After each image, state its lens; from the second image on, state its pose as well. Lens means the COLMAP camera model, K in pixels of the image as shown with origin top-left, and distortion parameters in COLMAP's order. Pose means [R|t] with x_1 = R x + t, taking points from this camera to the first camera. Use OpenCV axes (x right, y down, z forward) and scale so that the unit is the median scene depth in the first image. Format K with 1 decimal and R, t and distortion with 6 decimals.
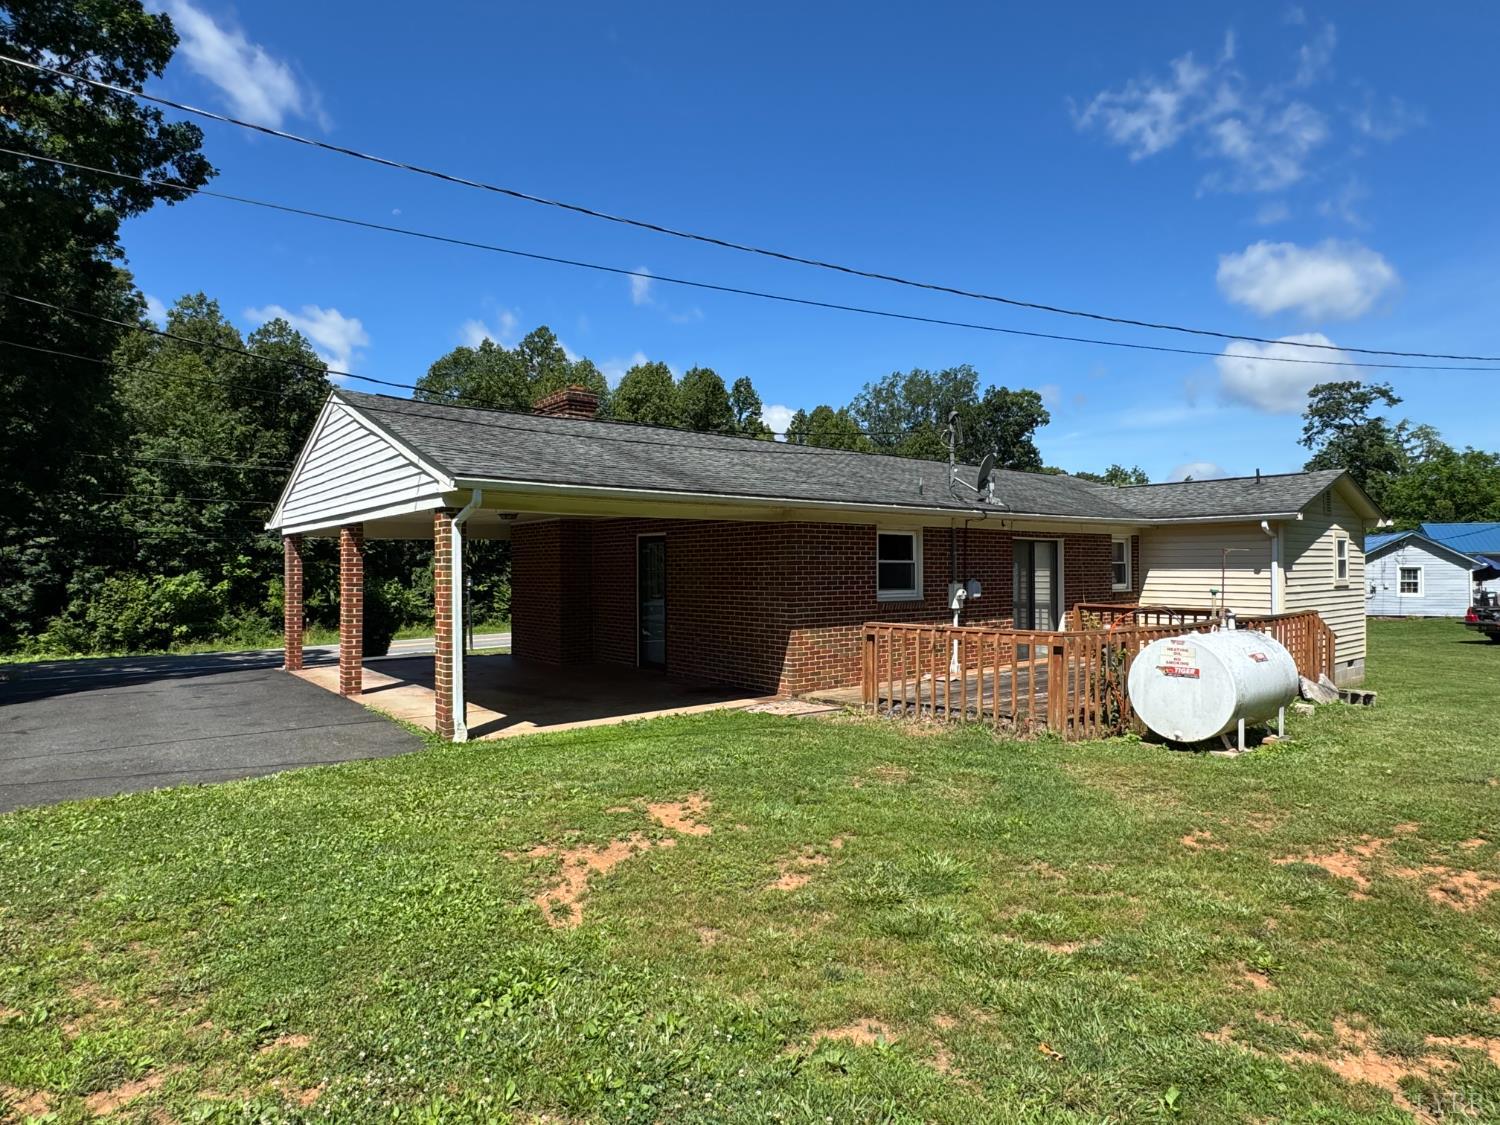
lens RADIAL K [[839.3, 0, 750.0], [0, 839.3, 562.5], [0, 0, 1]] dist [0.007066, 0.002849]
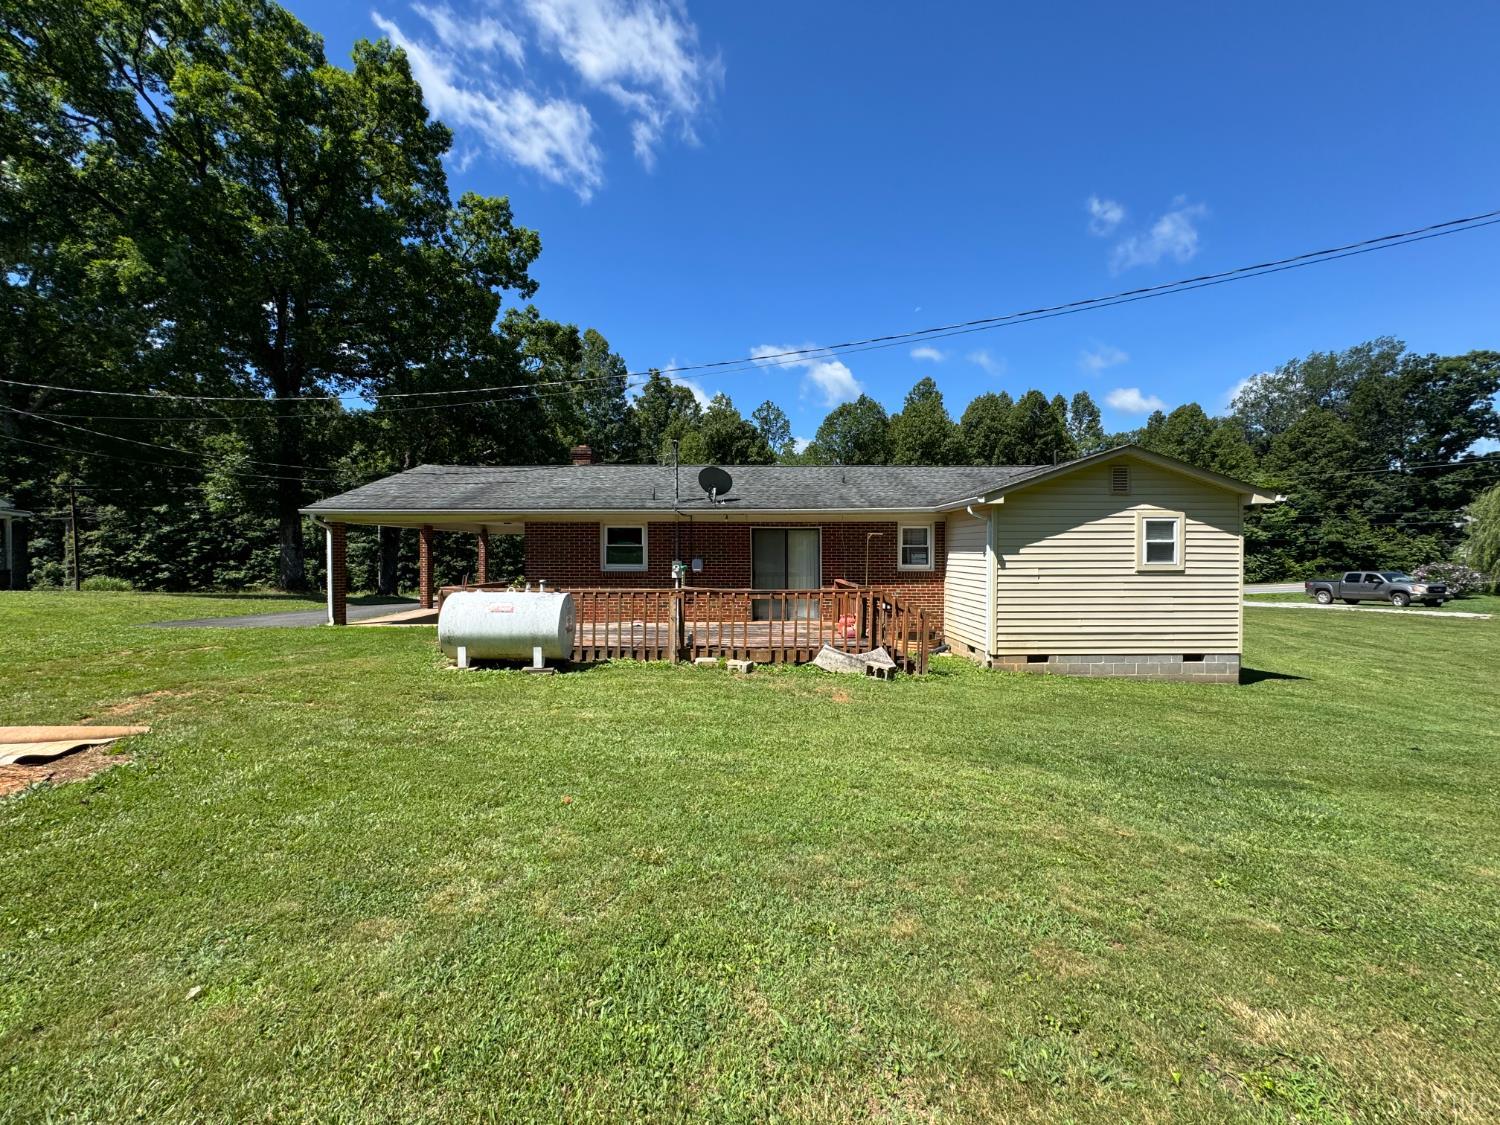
lens RADIAL K [[602.2, 0, 750.0], [0, 602.2, 562.5], [0, 0, 1]] dist [0.000498, 0.000298]
pose [[0.792294, 0.013604, -0.609988, 0.953832], [0.000340, 0.999741, 0.022738, 0.004645], [0.610140, -0.018223, 0.792084, 0.259074]]
